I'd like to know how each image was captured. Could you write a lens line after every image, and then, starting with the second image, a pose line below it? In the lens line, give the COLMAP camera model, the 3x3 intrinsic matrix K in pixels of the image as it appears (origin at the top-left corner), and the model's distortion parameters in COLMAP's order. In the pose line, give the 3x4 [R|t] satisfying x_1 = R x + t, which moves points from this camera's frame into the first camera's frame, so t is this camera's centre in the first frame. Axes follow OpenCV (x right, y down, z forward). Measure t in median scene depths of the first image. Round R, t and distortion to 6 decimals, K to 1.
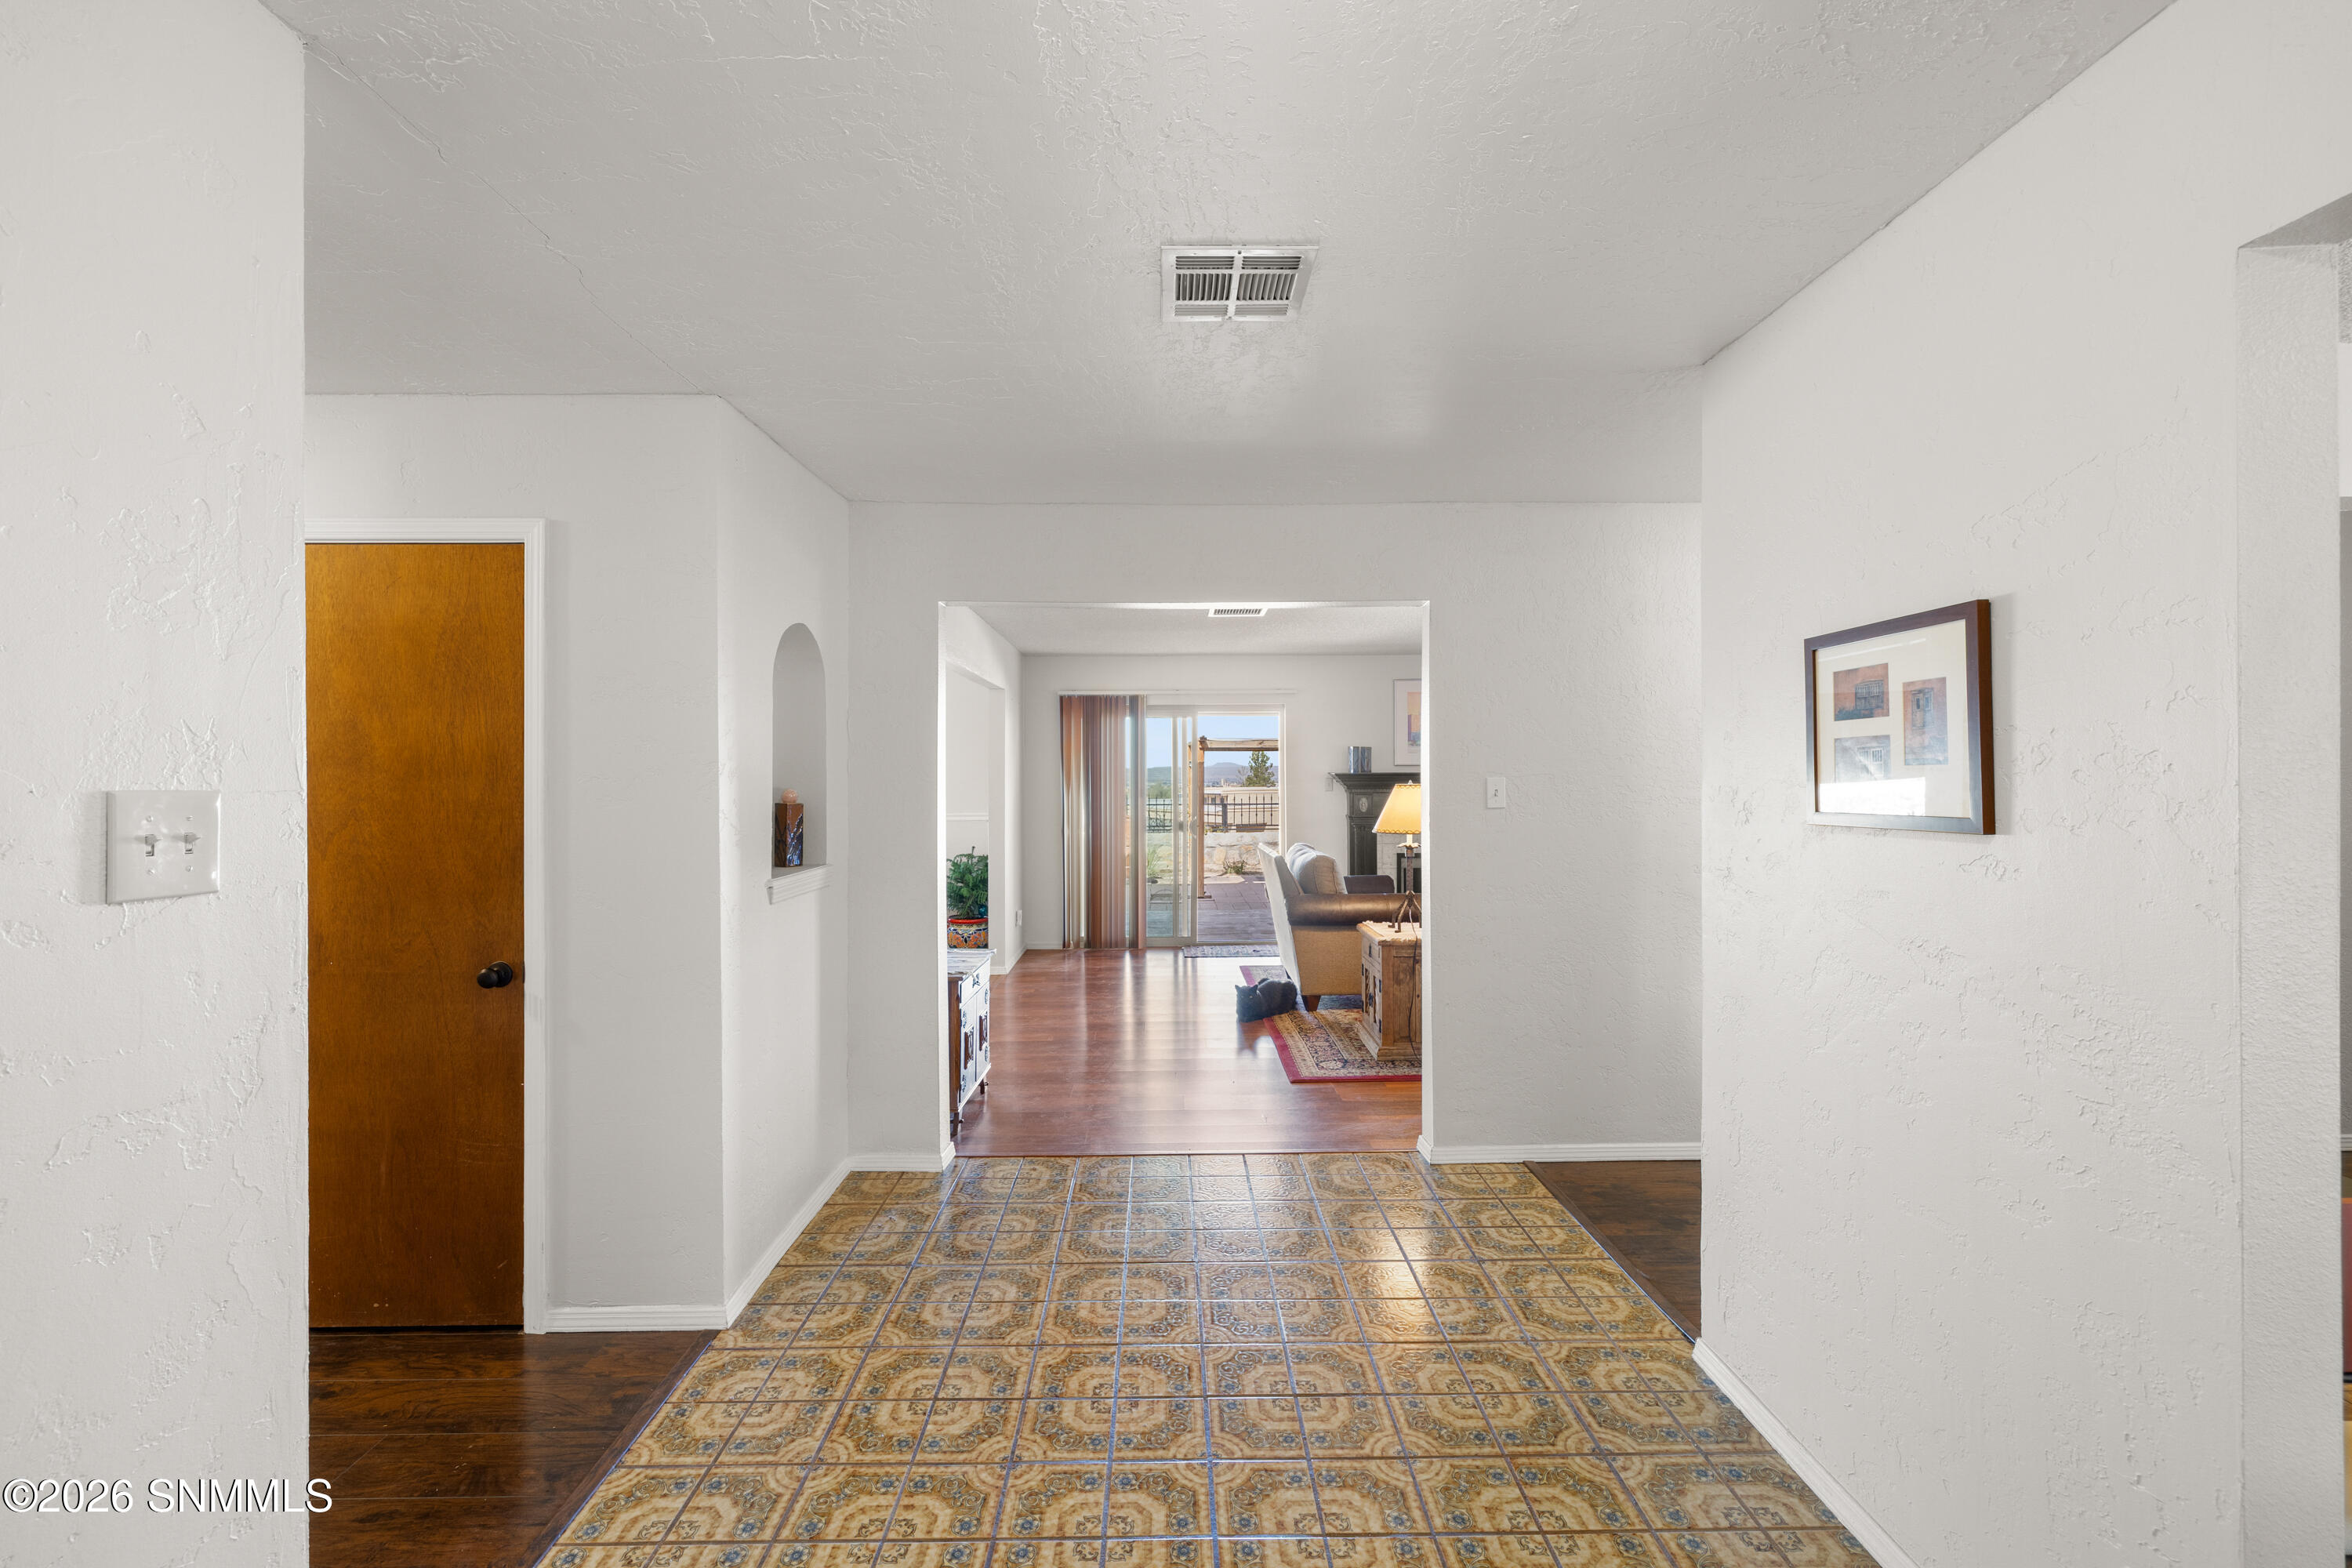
lens RADIAL K [[985.6, 0, 1172.3], [0, 985.6, 774.7], [0, 0, 1]] dist [0.000338, 0.000343]
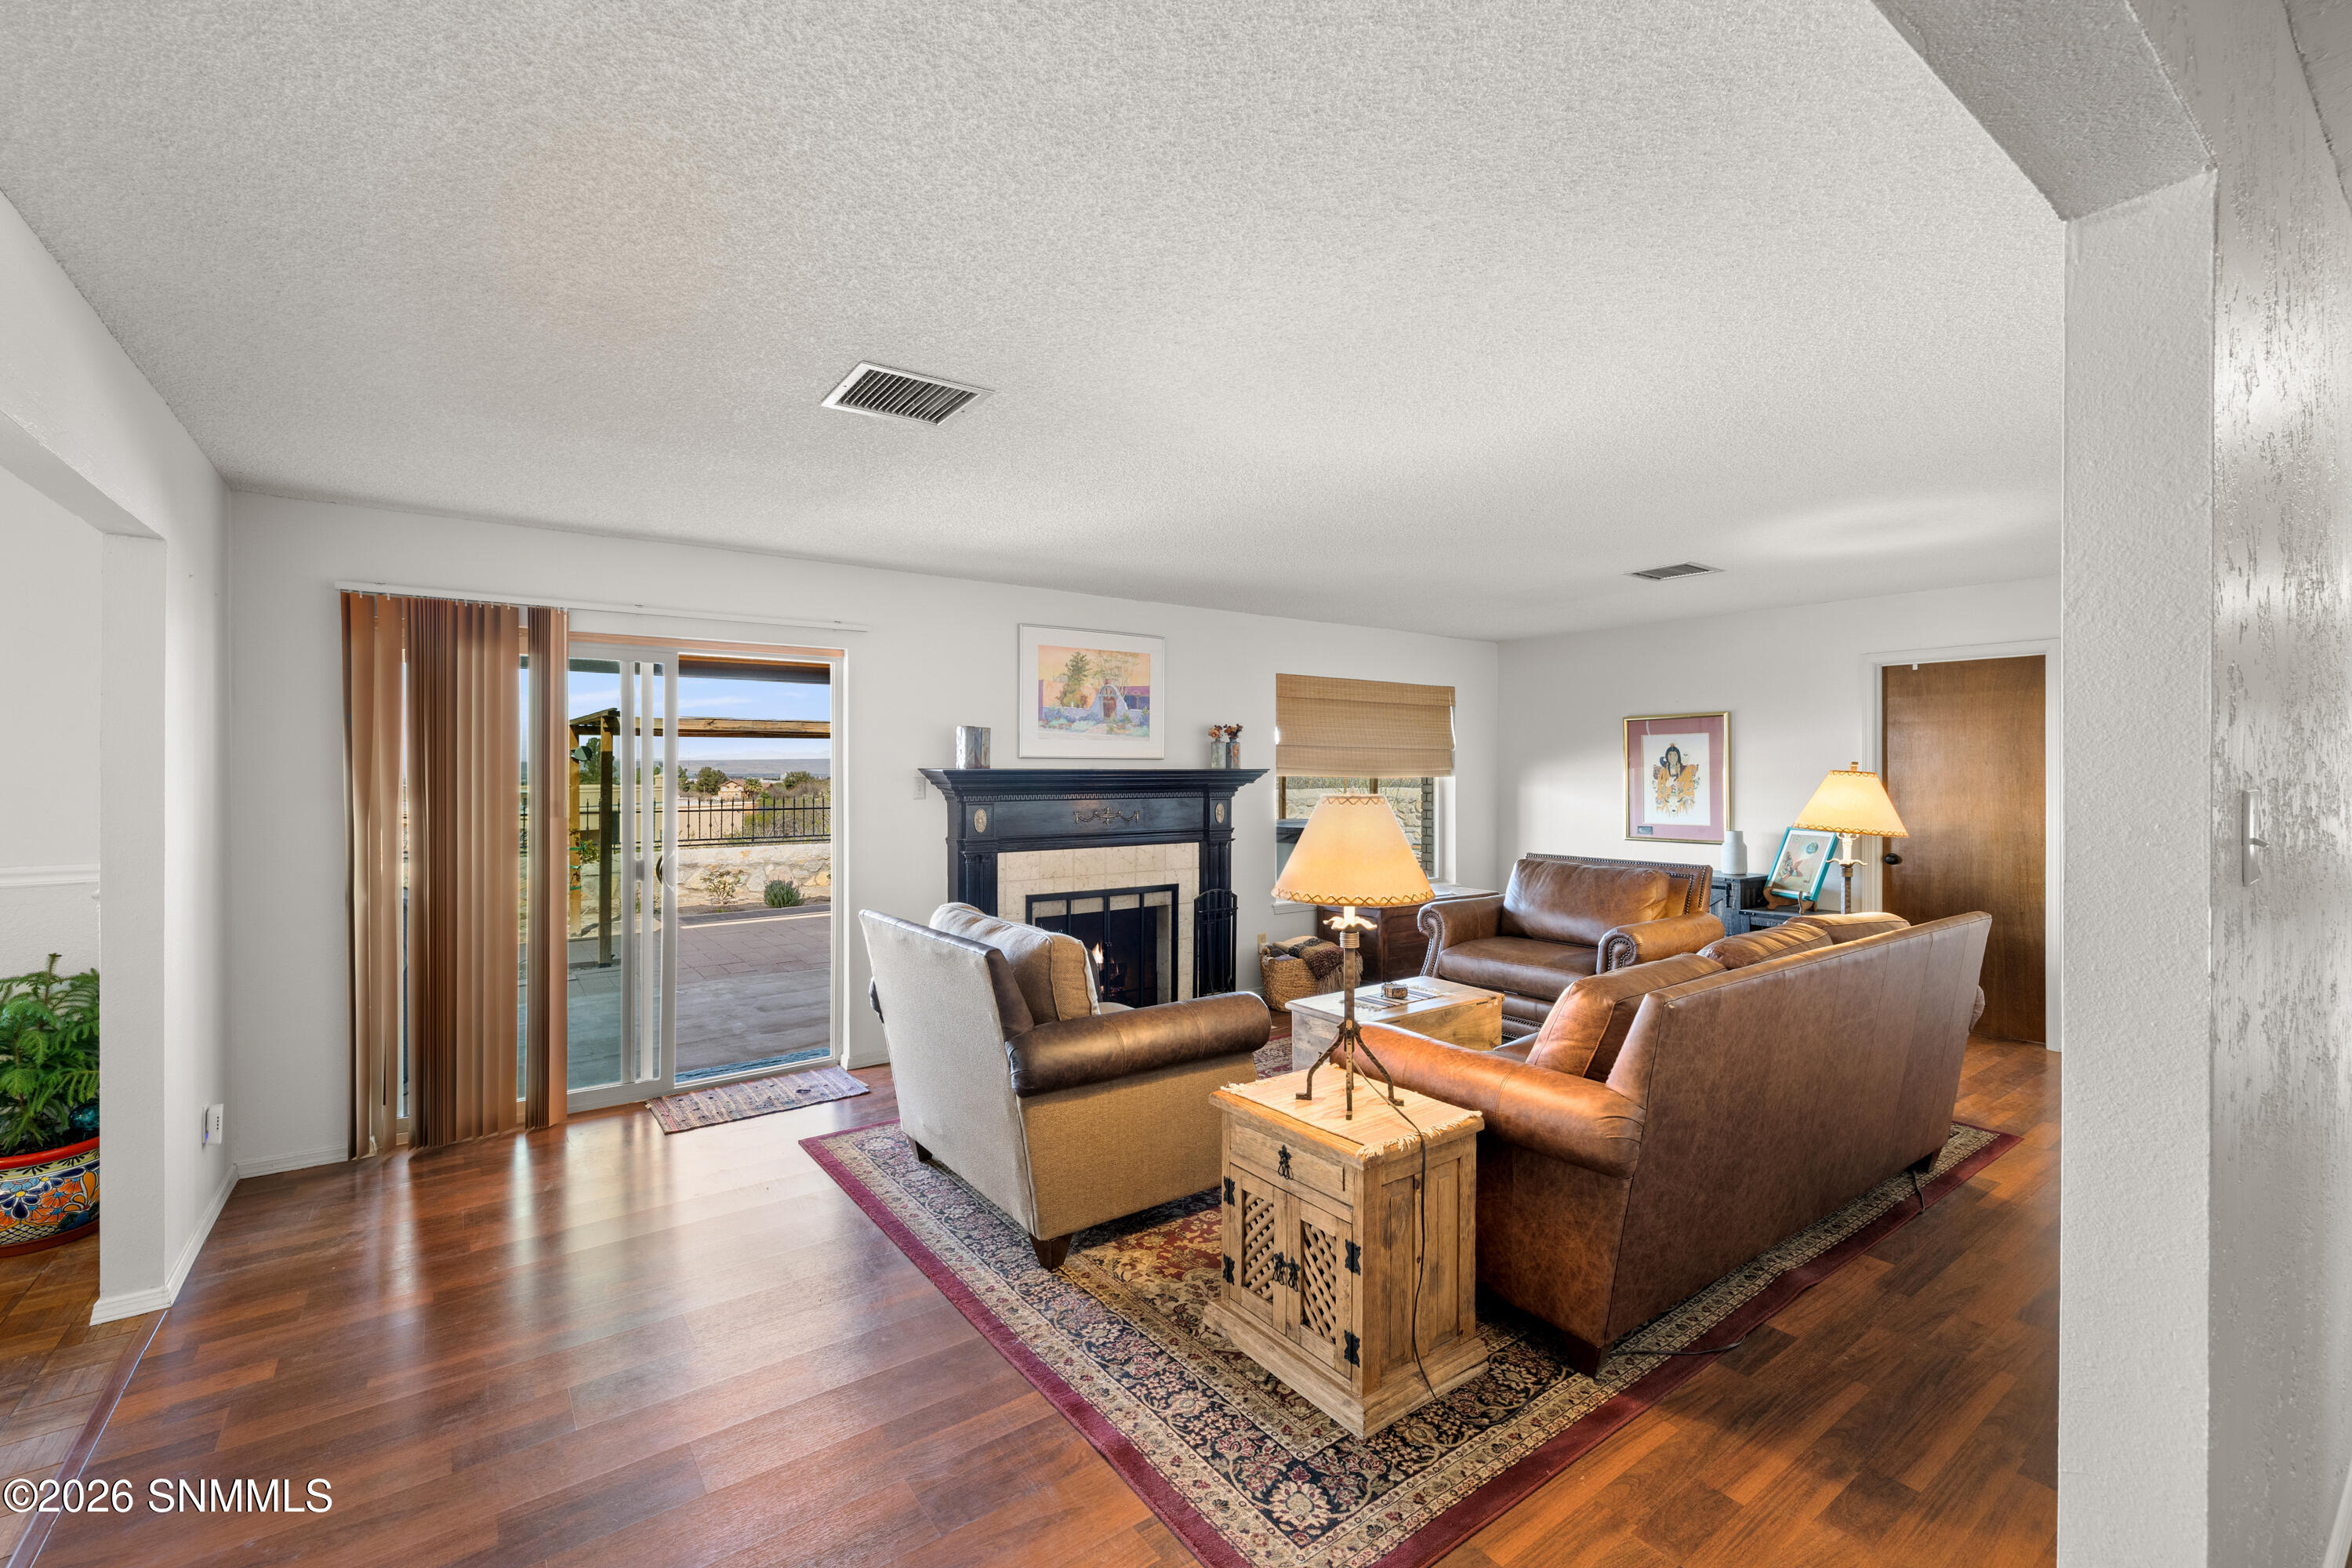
lens RADIAL K [[997.2, 0, 1173.9], [0, 997.2, 775.8], [0, 0, 1]] dist [-0.000198, 0.000657]
pose [[0.815614, 0.003971, 0.578583, -0.069042], [-0.007443, 0.999966, 0.003630, -0.001631], [-0.578548, -0.007267, 0.815616, 0.420677]]
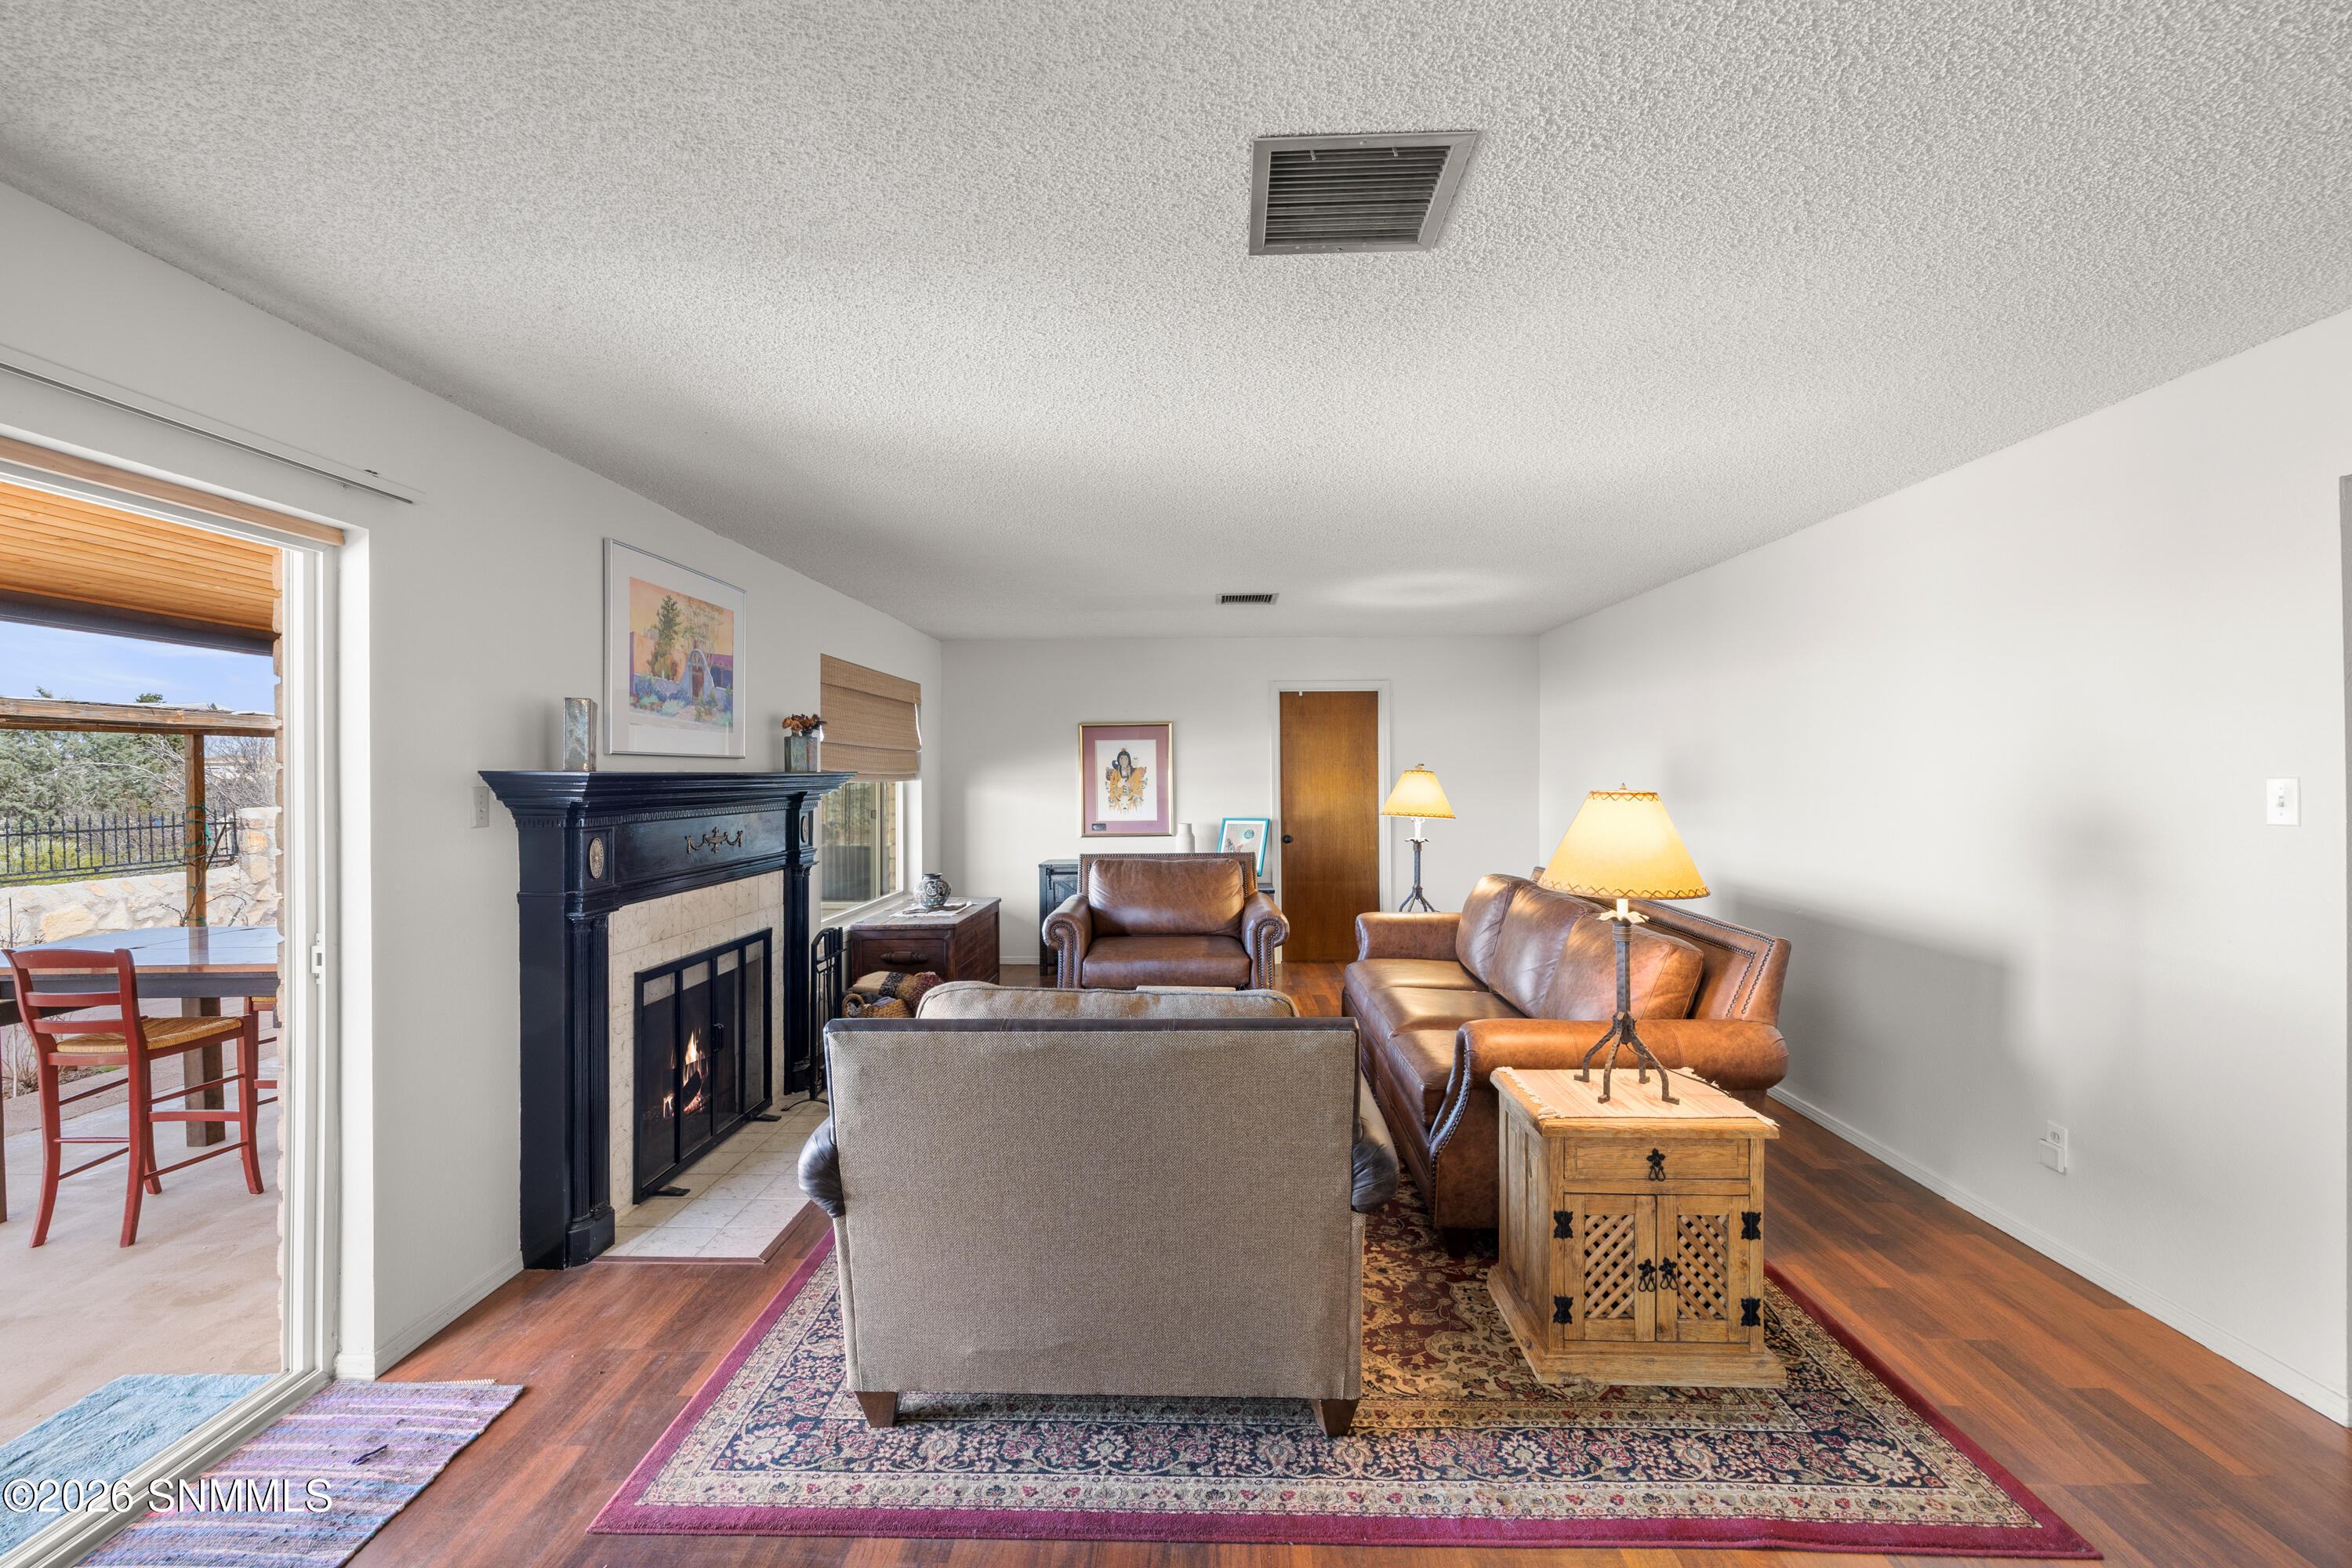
lens RADIAL K [[985.6, 0, 1172.3], [0, 985.6, 774.7], [0, 0, 1]] dist [0.000338, 0.000343]
pose [[0.045677, 0.004995, 0.998944, -0.165444], [0.002508, 0.999984, -0.005115, 0.000820], [-0.998953, 0.002738, 0.045664, 0.769681]]
